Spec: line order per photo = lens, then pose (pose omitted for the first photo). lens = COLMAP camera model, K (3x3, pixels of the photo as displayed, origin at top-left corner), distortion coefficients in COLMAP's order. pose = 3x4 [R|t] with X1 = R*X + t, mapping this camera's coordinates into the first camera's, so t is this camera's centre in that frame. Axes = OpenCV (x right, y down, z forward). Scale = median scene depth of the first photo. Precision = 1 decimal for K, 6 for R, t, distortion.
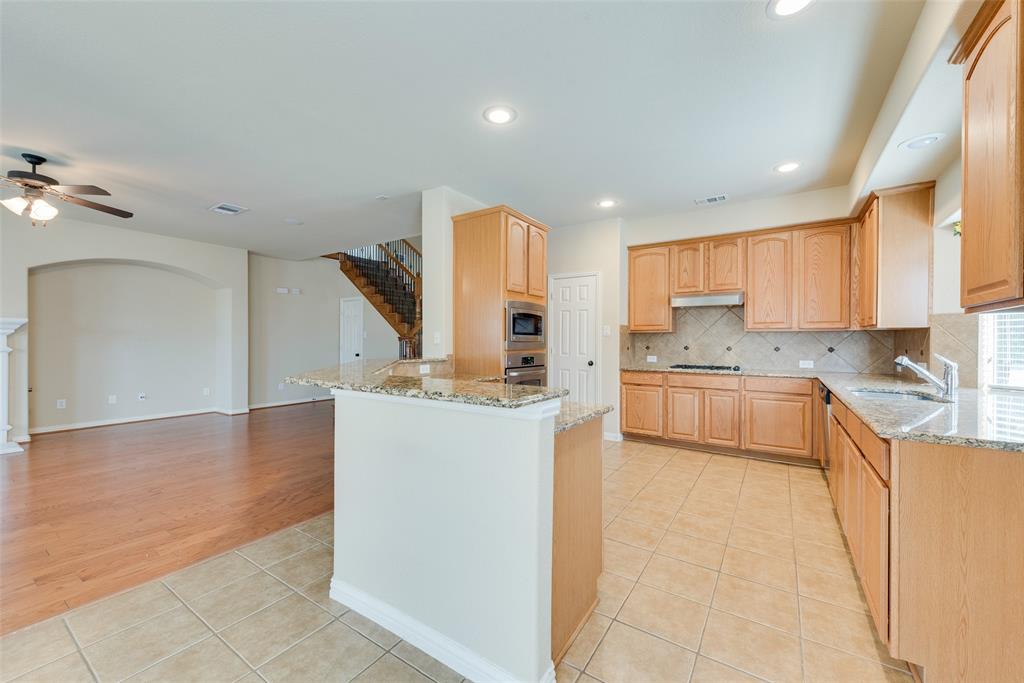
lens RADIAL K [[400.6, 0, 509.2], [0, 400.6, 345.8], [0, 0, 1]] dist [0.000987, -0.000154]
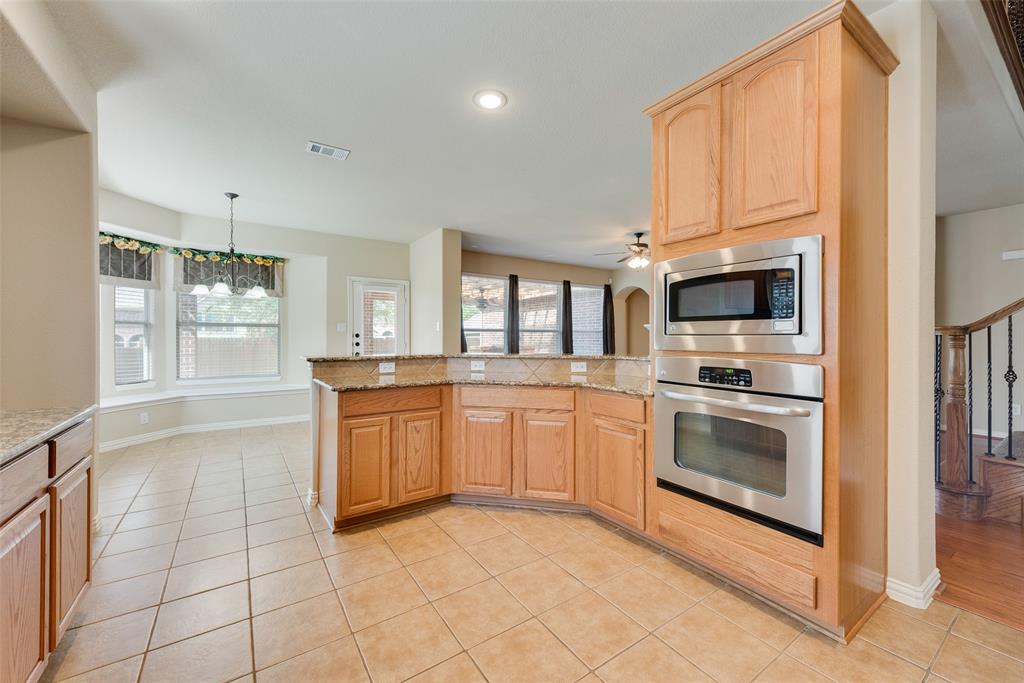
lens RADIAL K [[399.6, 0, 508.5], [0, 399.6, 336.7], [0, 0, 1]] dist [0.001880, -0.000040]
pose [[-0.369560, -0.005021, -0.929193, 0.743030], [-0.007224, 0.999971, -0.002531, -0.008129], [0.929179, 0.005777, -0.369586, 1.215180]]
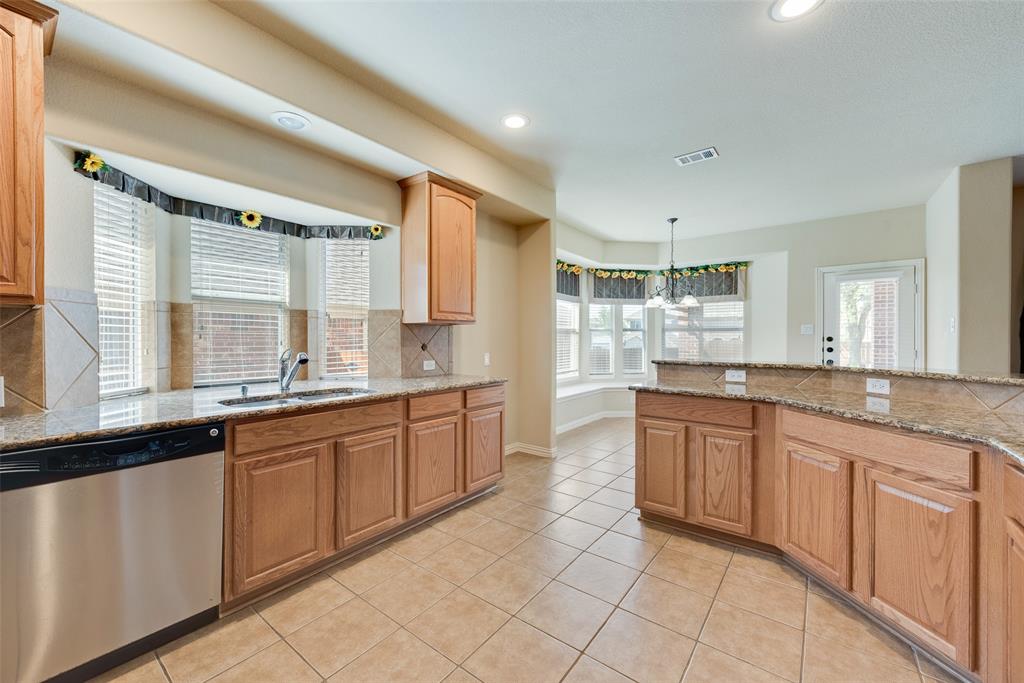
lens RADIAL K [[399.6, 0, 507.7], [0, 399.6, 341.4], [0, 0, 1]] dist [0.000354, -0.000093]
pose [[-0.997552, -0.006040, 0.069672, 0.357737], [-0.005355, 0.999935, 0.010020, -0.013602], [-0.069728, 0.009622, -0.997520, 1.488256]]
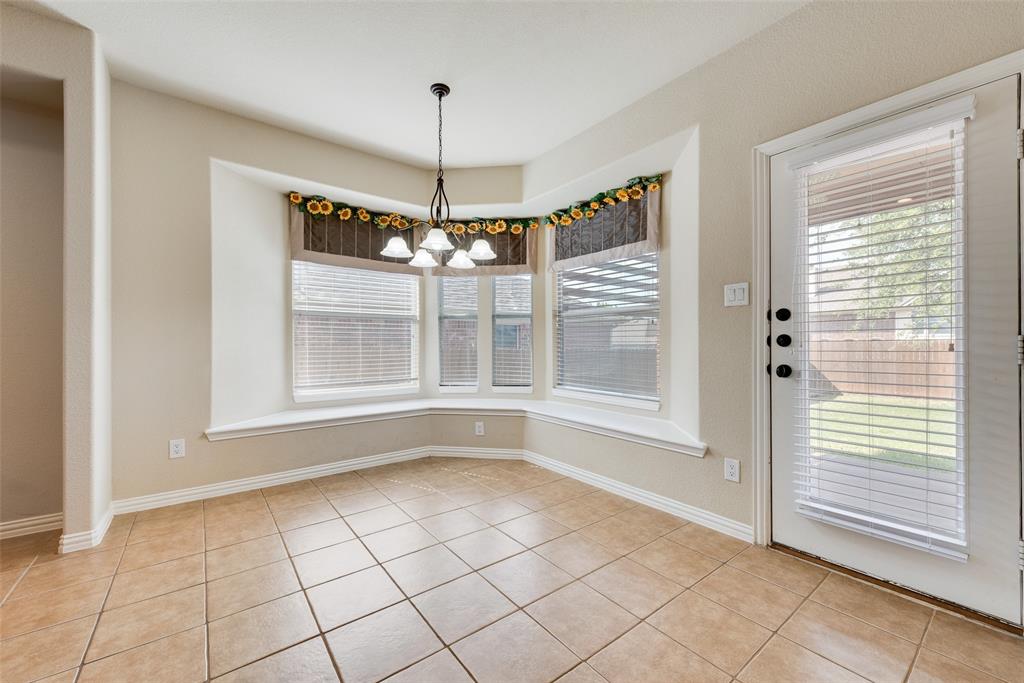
lens RADIAL K [[400.6, 0, 509.2], [0, 400.6, 345.8], [0, 0, 1]] dist [0.000987, -0.000154]
pose [[-0.947774, -0.005399, 0.318897, -0.619658], [-0.003081, 0.999965, 0.007773, 0.035155], [-0.318928, 0.006385, -0.947758, 0.551969]]
